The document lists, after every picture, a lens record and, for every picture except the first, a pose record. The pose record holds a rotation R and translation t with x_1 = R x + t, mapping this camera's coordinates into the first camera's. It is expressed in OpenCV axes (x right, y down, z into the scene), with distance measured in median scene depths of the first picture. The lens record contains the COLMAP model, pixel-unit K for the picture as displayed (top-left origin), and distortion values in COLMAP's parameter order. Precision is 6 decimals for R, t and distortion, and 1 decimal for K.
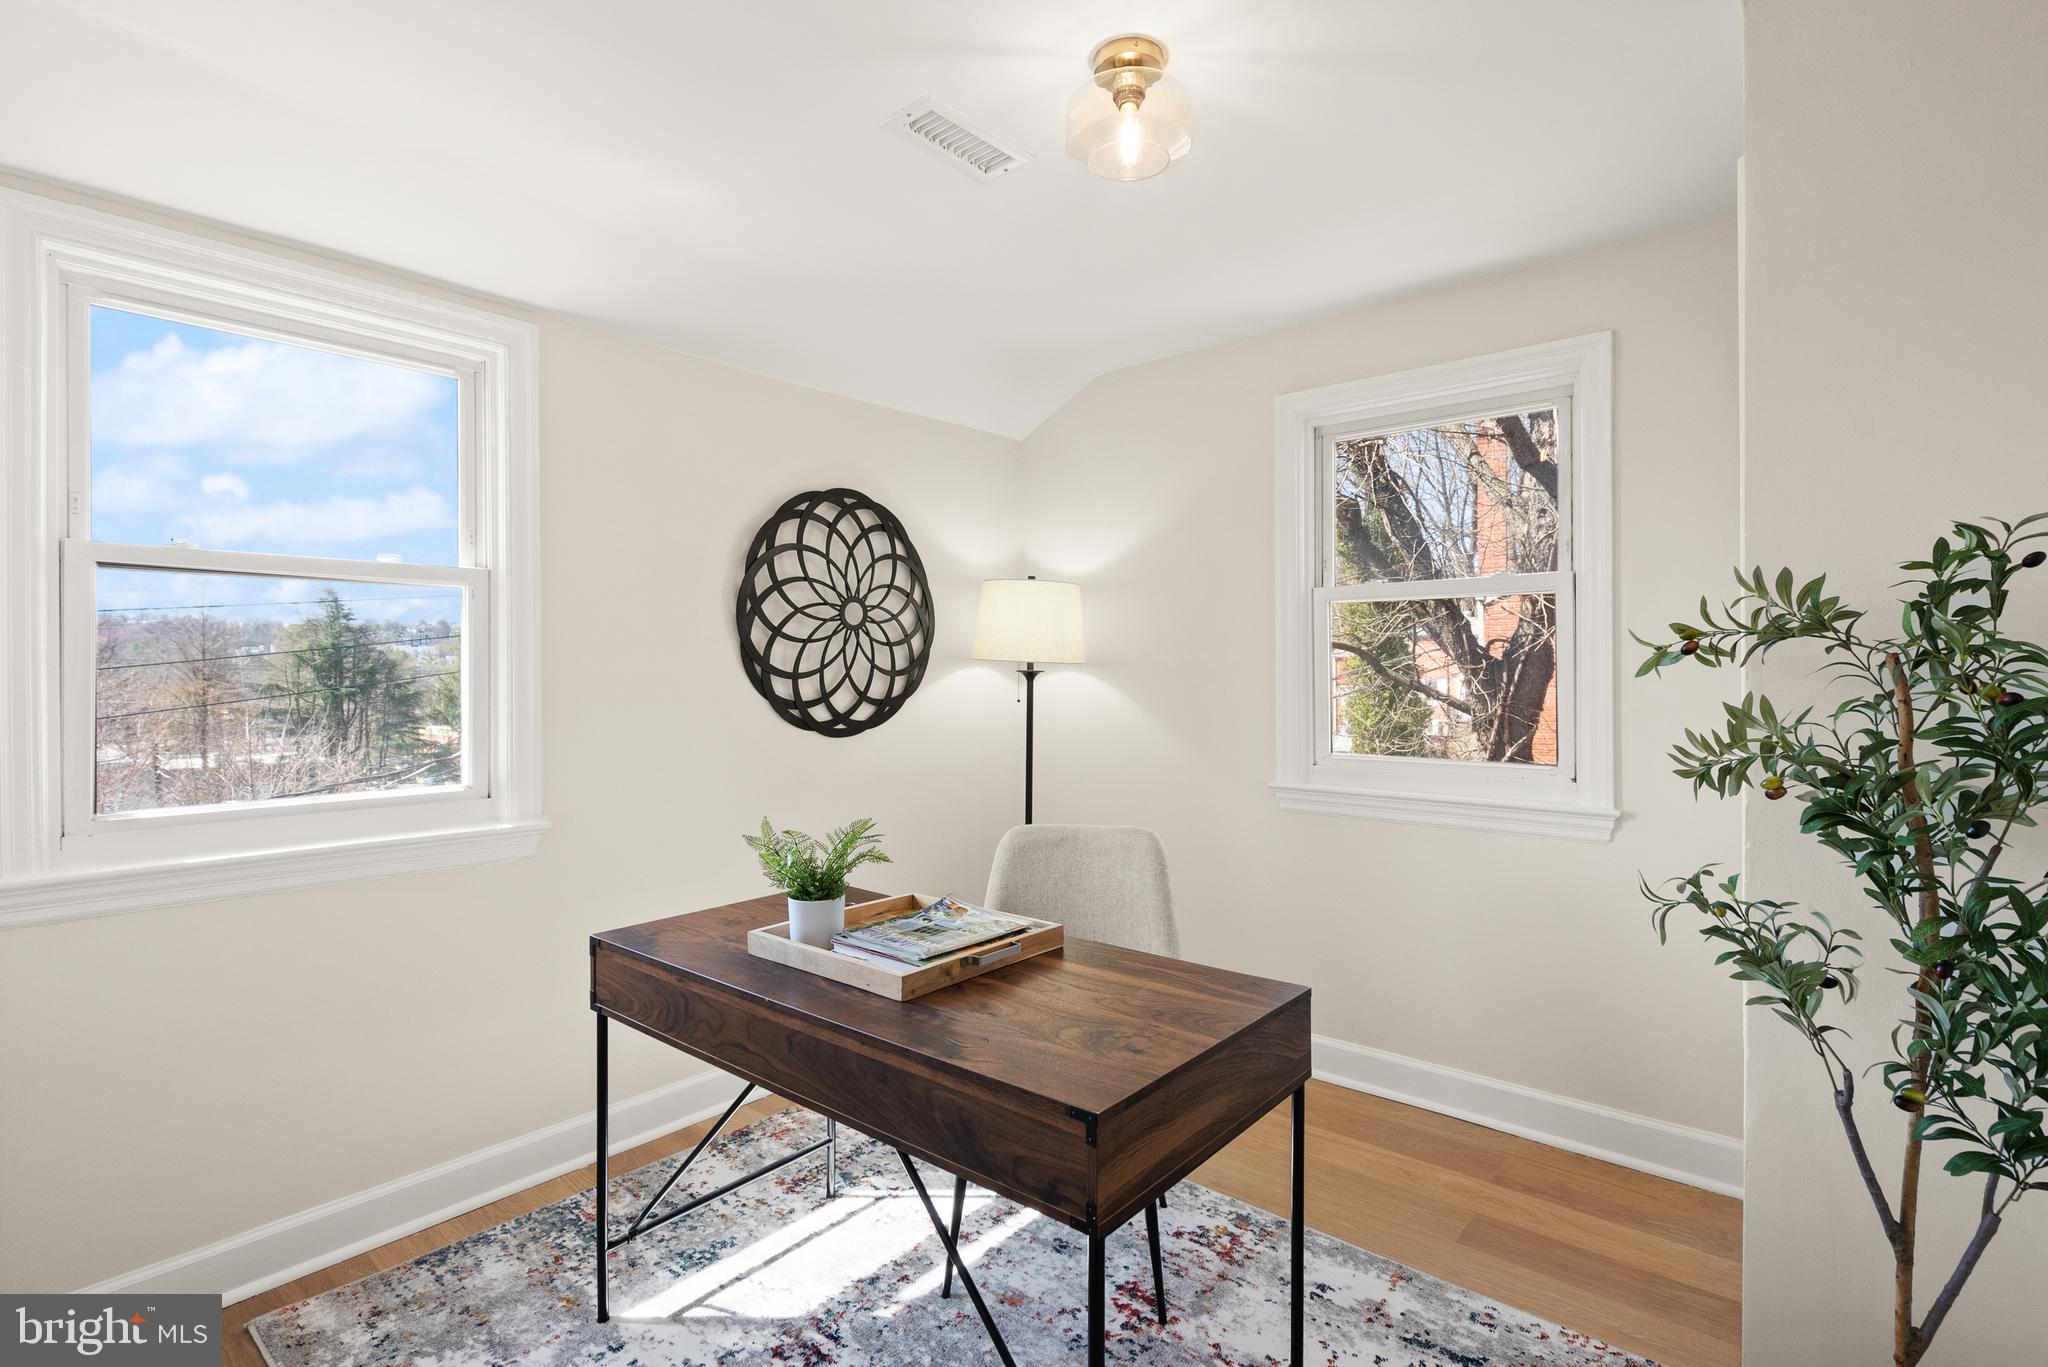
lens RADIAL K [[957.6, 0, 1036.4], [0, 957.6, 695.0], [0, 0, 1]] dist [0.003207, 0.000955]
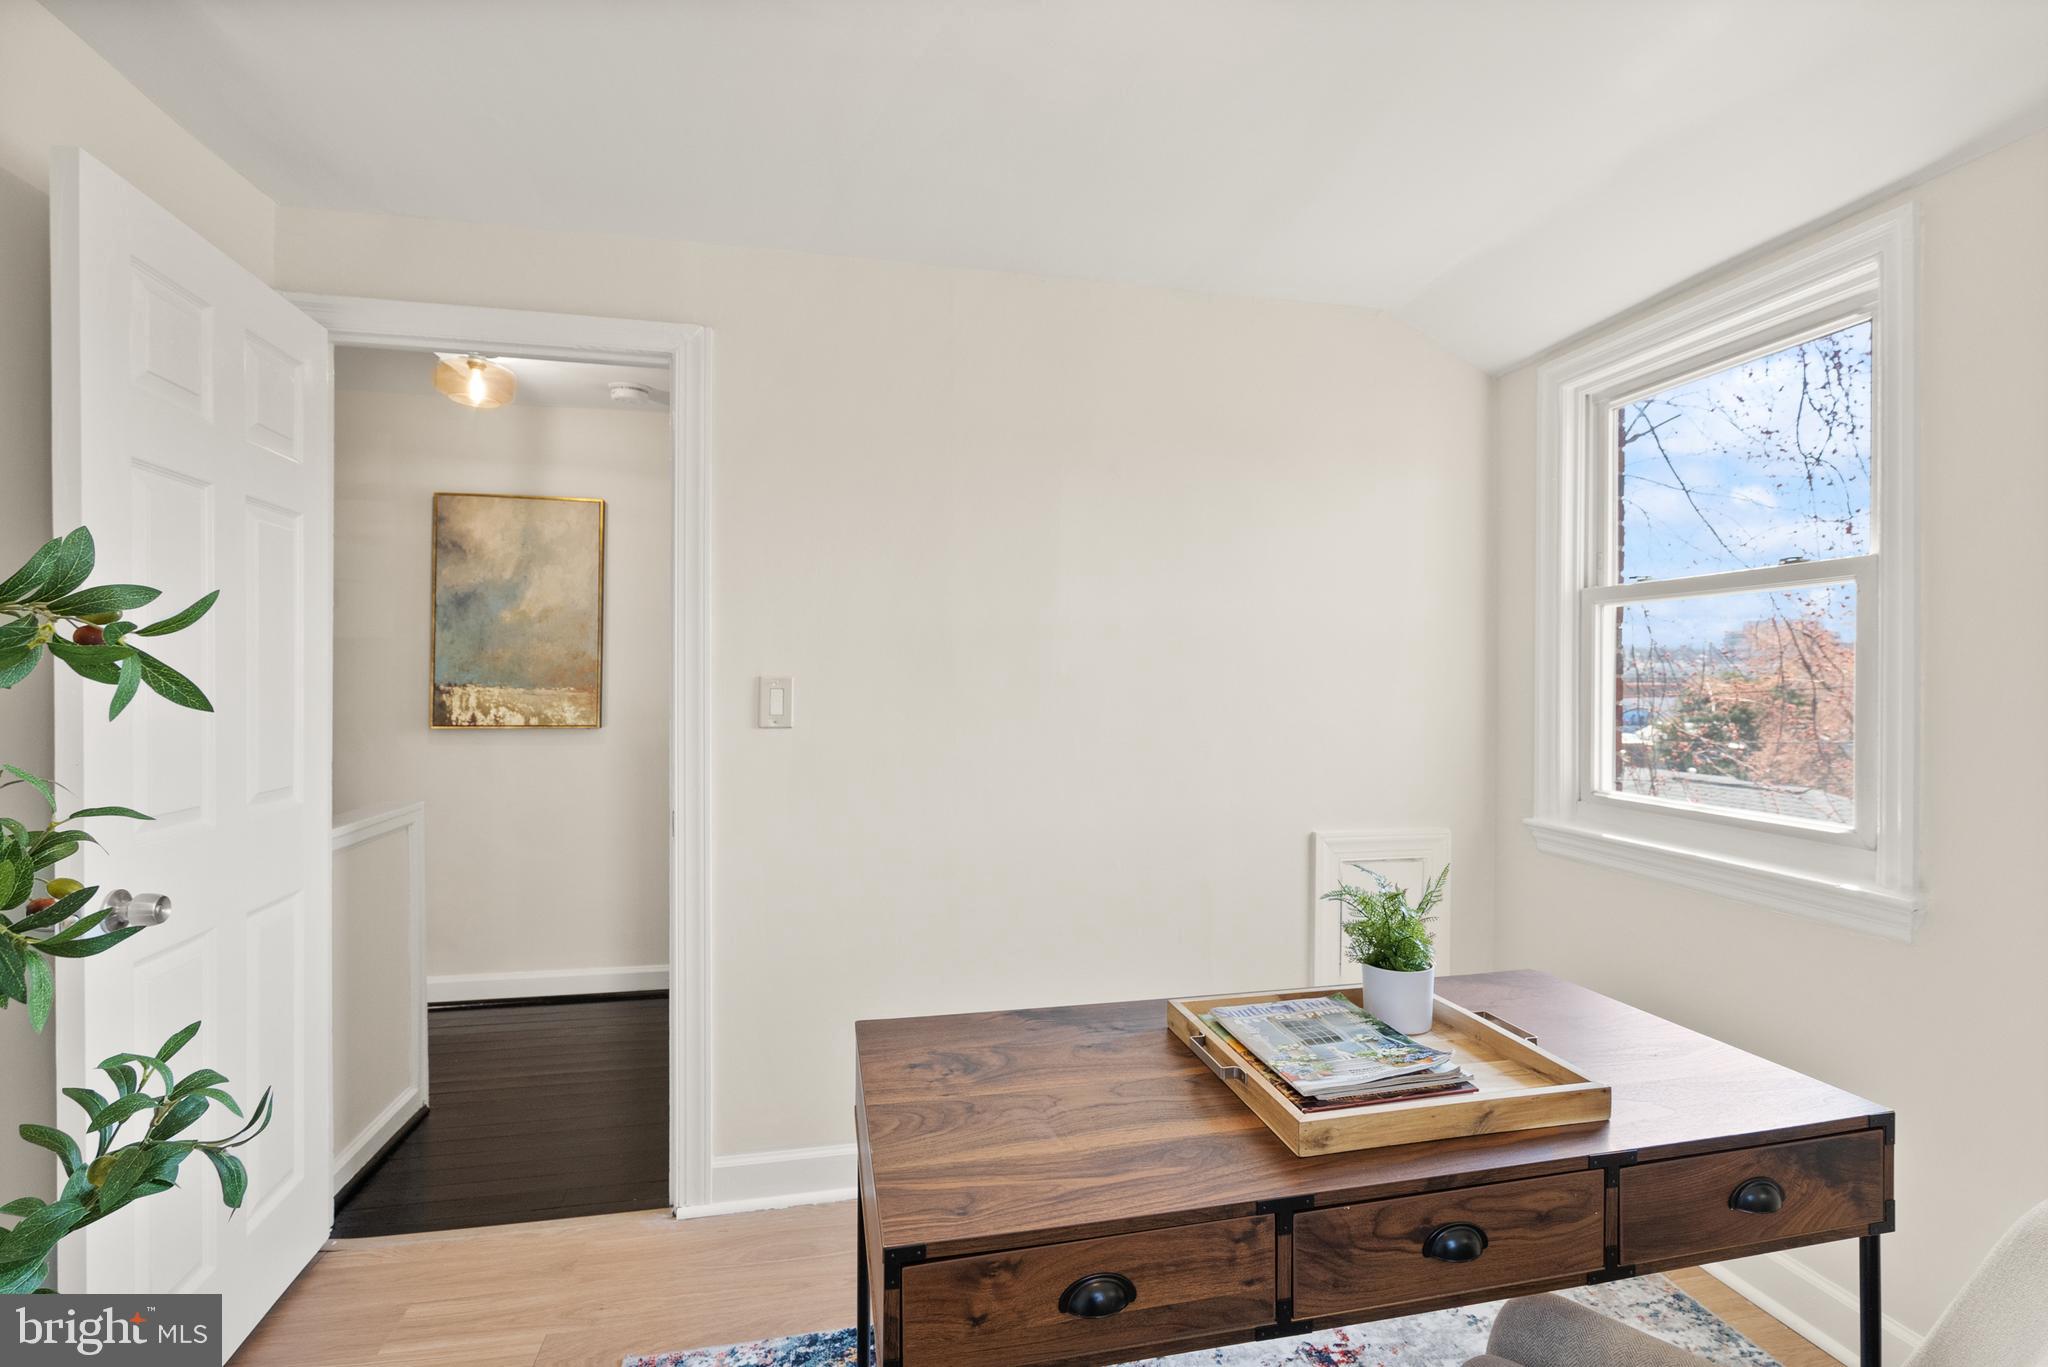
lens RADIAL K [[957.6, 0, 1036.4], [0, 957.6, 695.0], [0, 0, 1]] dist [0.003207, 0.000955]
pose [[-0.615760, 0.008783, -0.787885, 0.422387], [-0.013593, 0.999671, 0.021767, -0.020719], [0.787816, 0.024113, -0.615438, 0.888837]]
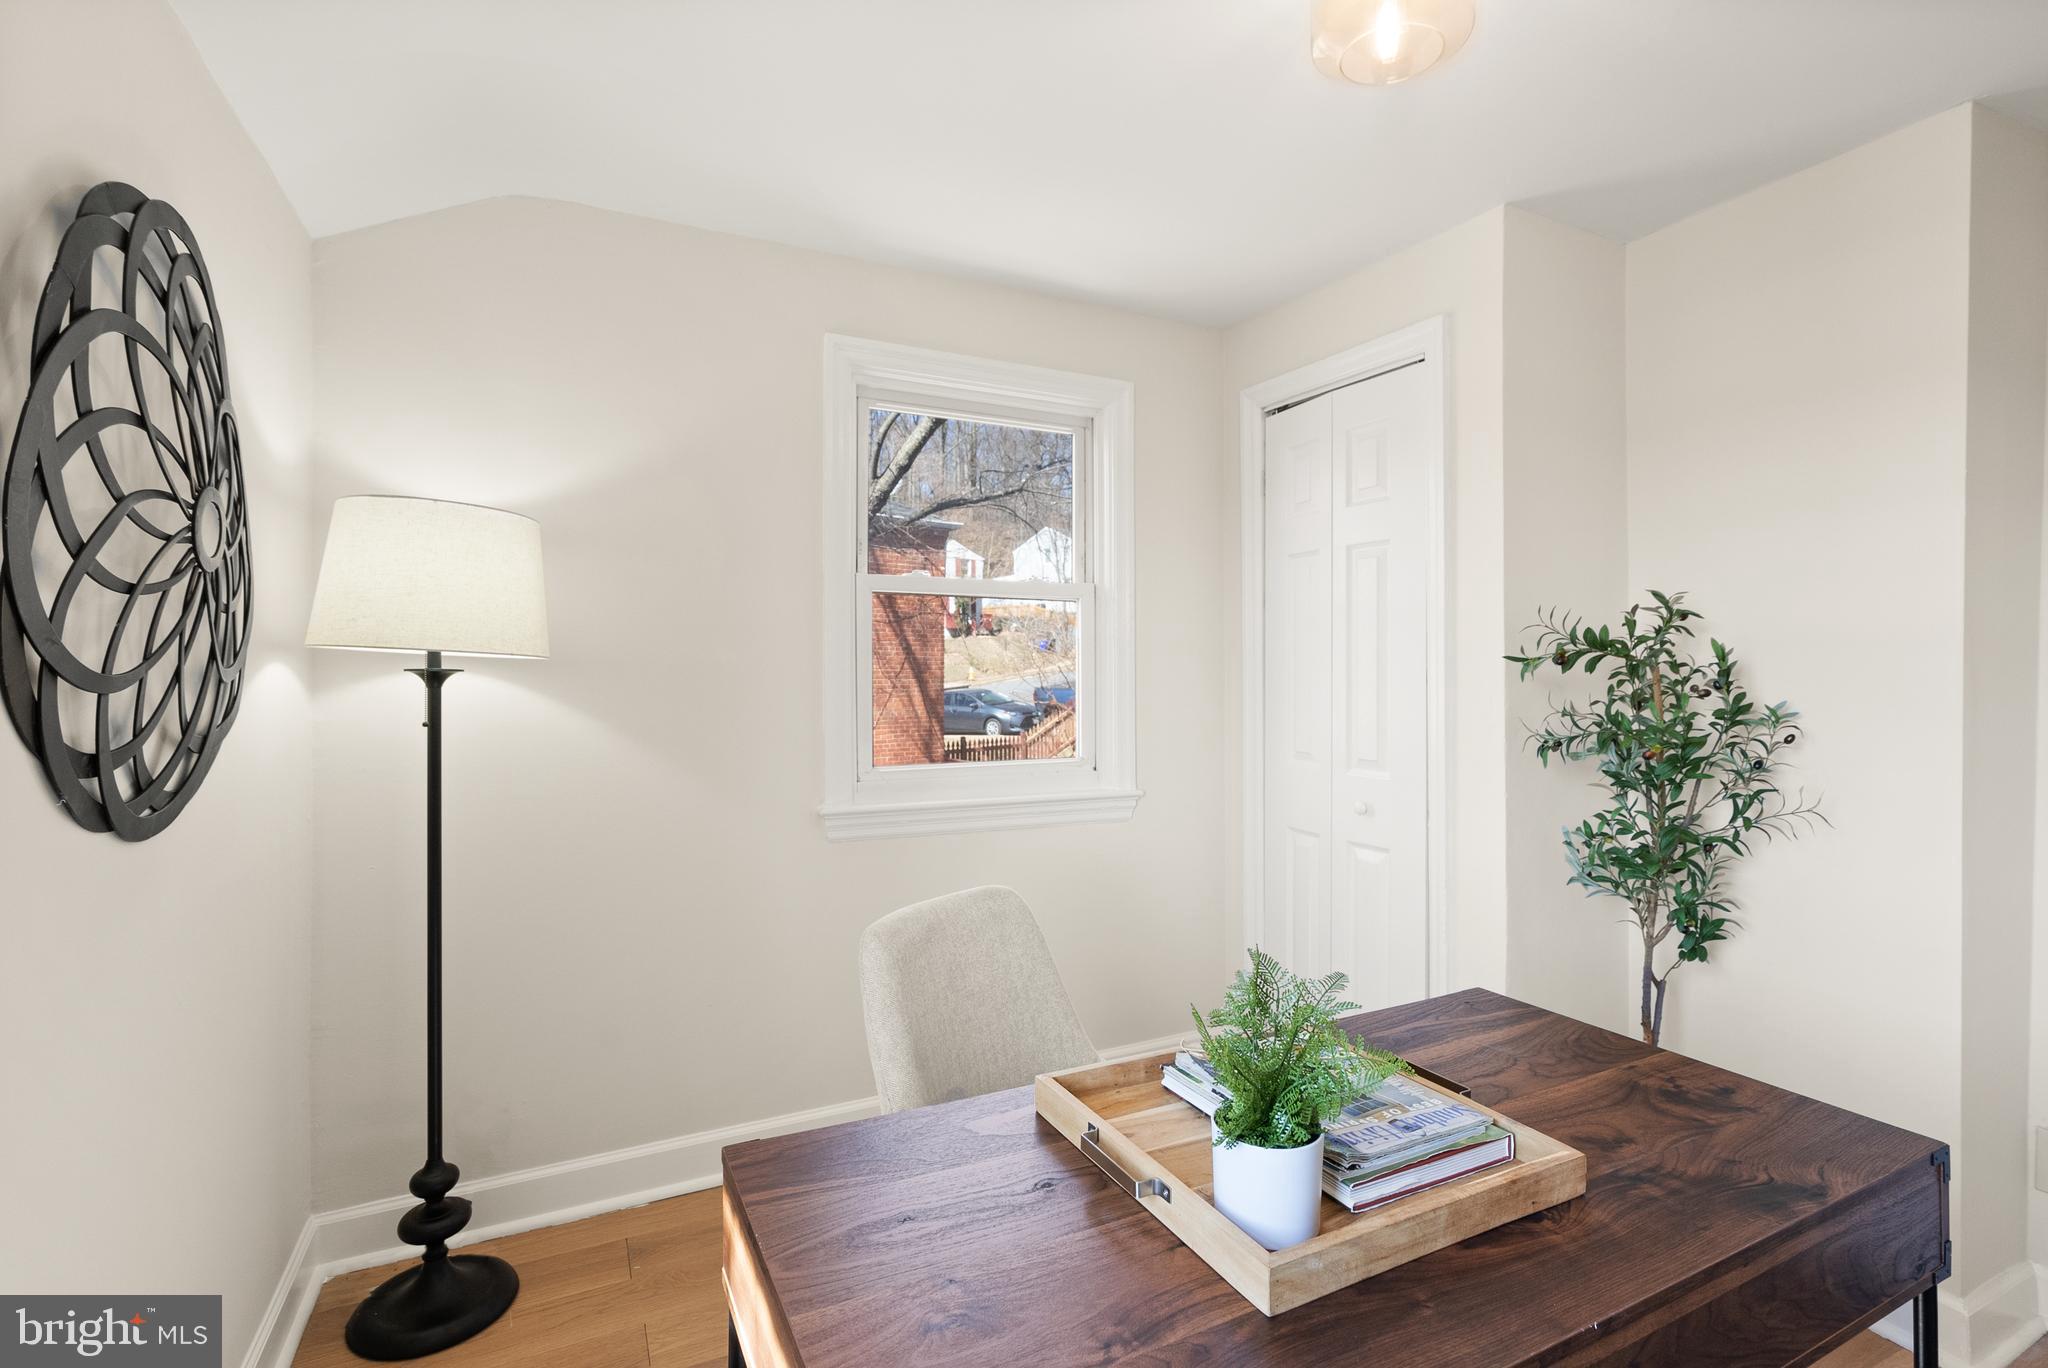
lens RADIAL K [[940.2, 0, 1023.1], [0, 940.2, 667.5], [0, 0, 1]] dist [-0.001556, -0.000162]
pose [[0.409611, 0.008231, 0.912223, -0.525137], [0.014160, 0.999781, -0.015379, -0.017817], [-0.912150, 0.019216, 0.409405, 0.646429]]
